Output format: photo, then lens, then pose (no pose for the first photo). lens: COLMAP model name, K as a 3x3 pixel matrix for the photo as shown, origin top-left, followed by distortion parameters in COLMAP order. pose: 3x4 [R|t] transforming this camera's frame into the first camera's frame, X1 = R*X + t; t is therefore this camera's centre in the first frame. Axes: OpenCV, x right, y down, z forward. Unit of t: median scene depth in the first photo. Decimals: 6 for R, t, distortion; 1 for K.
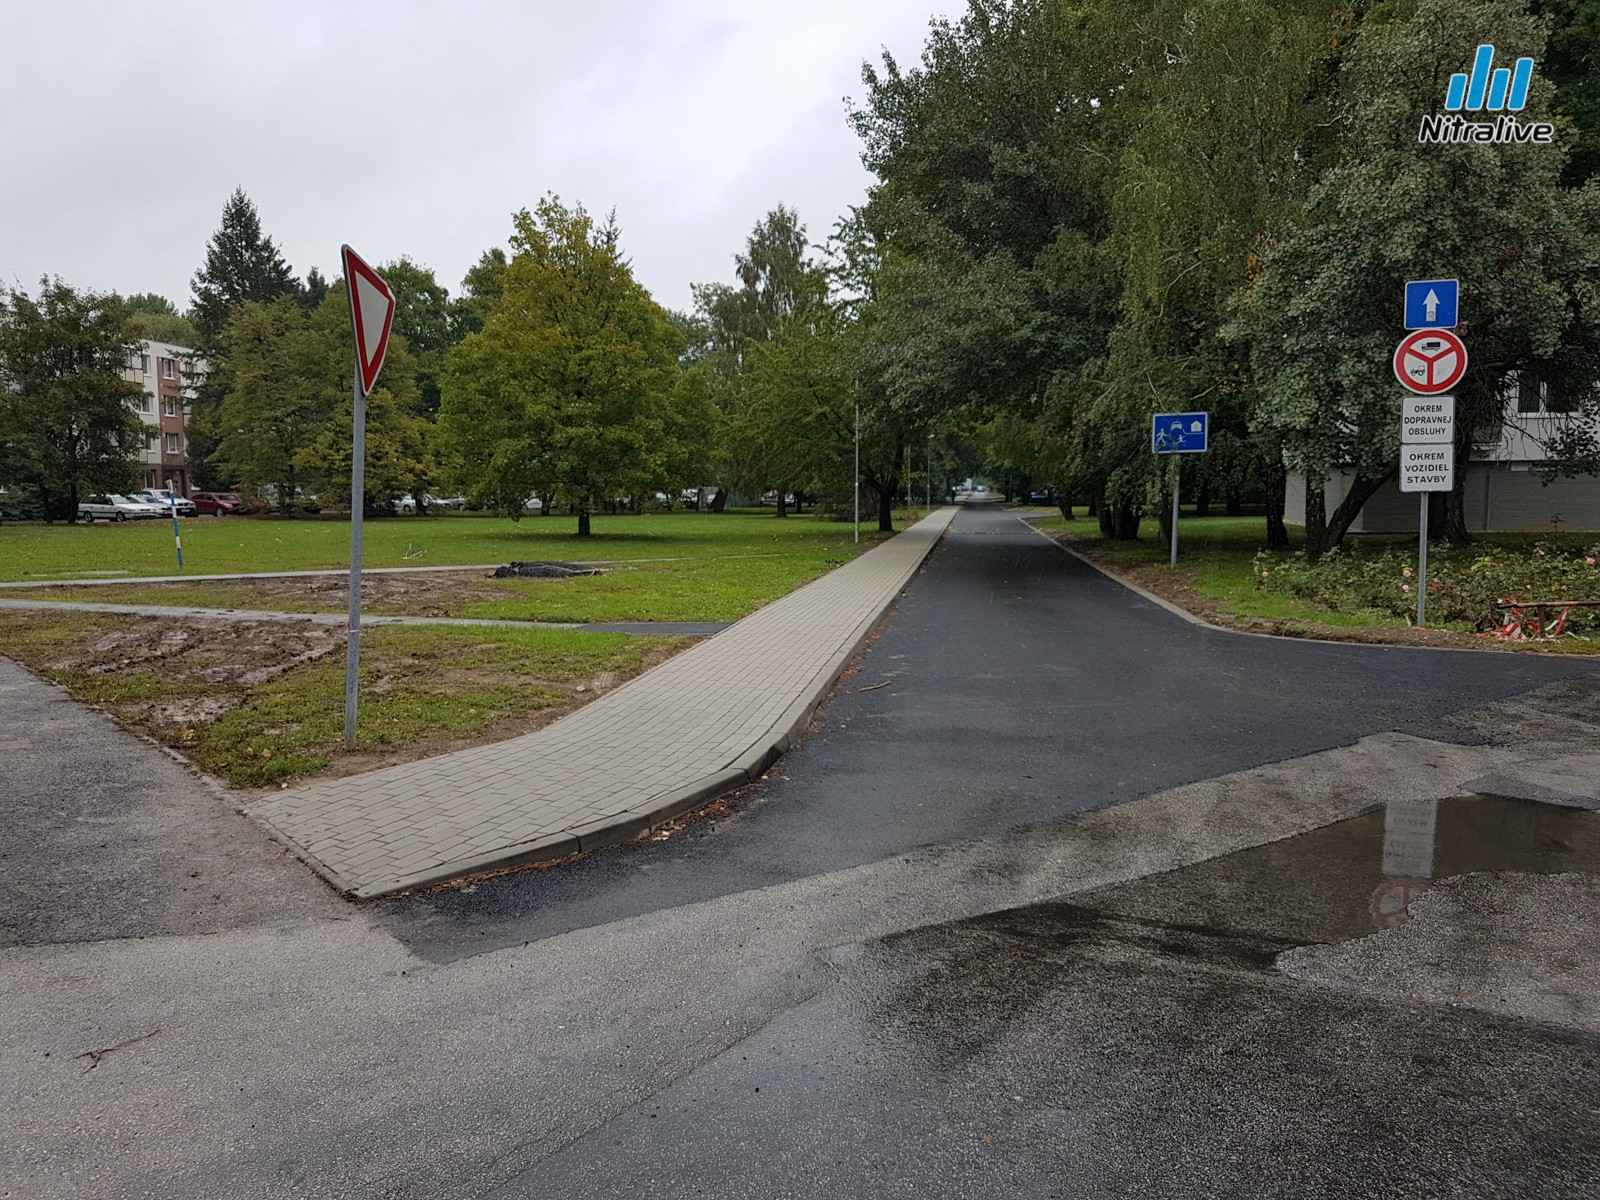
lens RADIAL K [[1237.4, 0, 797.3], [0, 1237.4, 622.4], [0, 0, 1]] dist [0.247115, -0.430864]
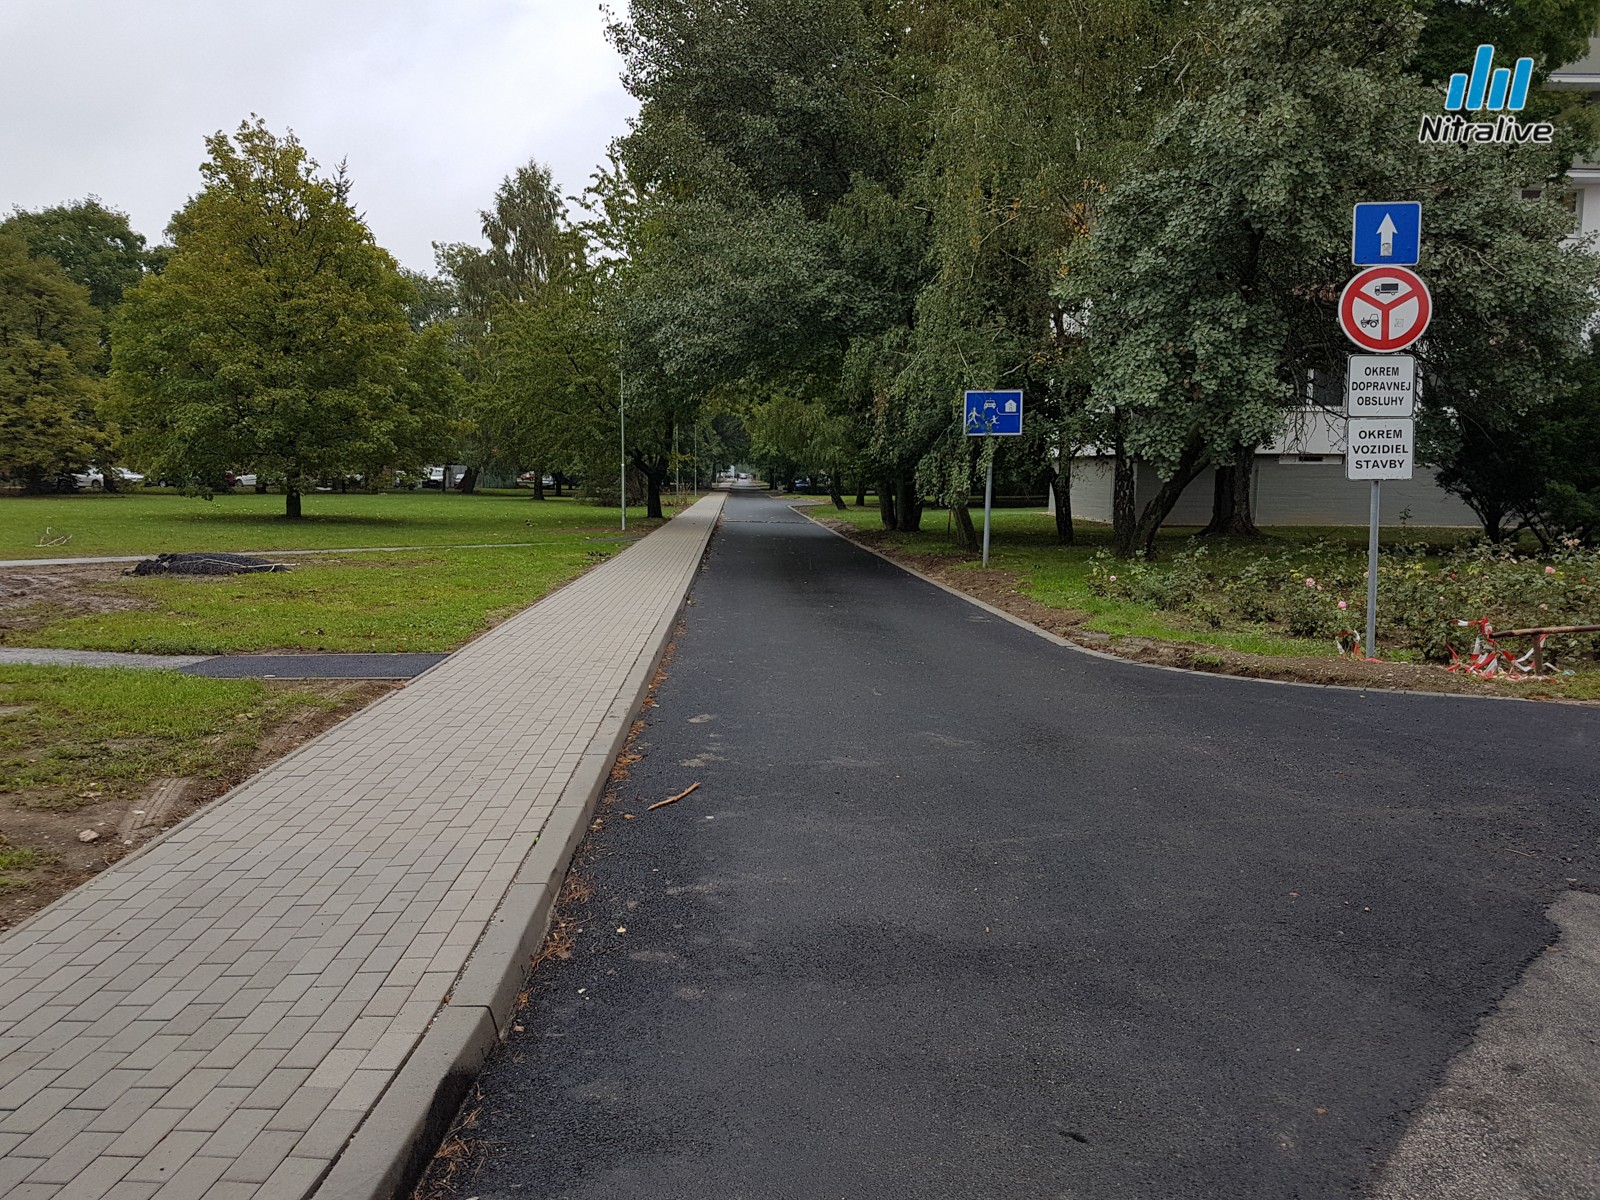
lens RADIAL K [[1237.4, 0, 797.3], [0, 1237.4, 622.4], [0, 0, 1]] dist [0.247115, -0.430864]
pose [[0.982246, -0.004946, 0.187530, 0.002138], [0.002810, 0.999928, 0.011653, -0.007560], [-0.187574, -0.010920, 0.982190, 0.087205]]
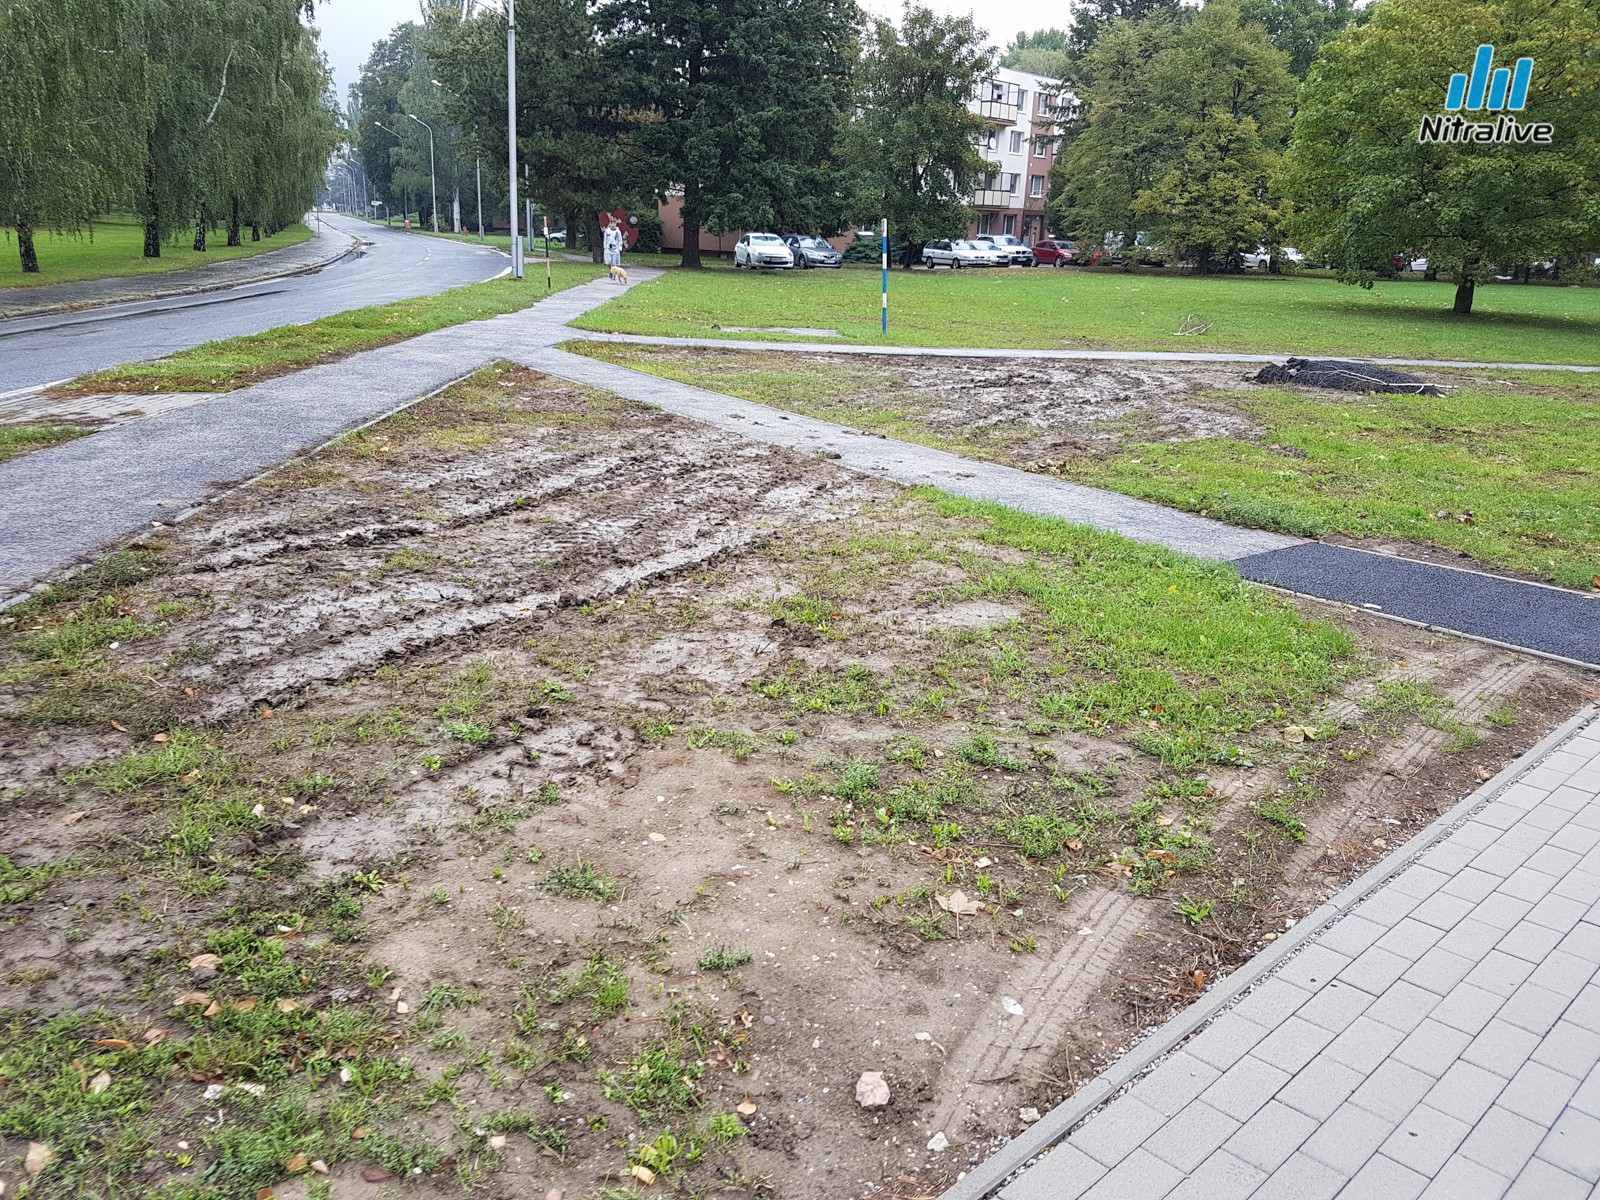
lens RADIAL K [[1280.4, 0, 776.2], [0, 1280.4, 596.7], [0, 0, 1]] dist [0.141114, -0.237165]
pose [[0.788375, 0.197895, -0.582497, -0.012827], [-0.101934, 0.975781, 0.193547, -0.016152], [0.606692, -0.093211, 0.789453, 0.159702]]
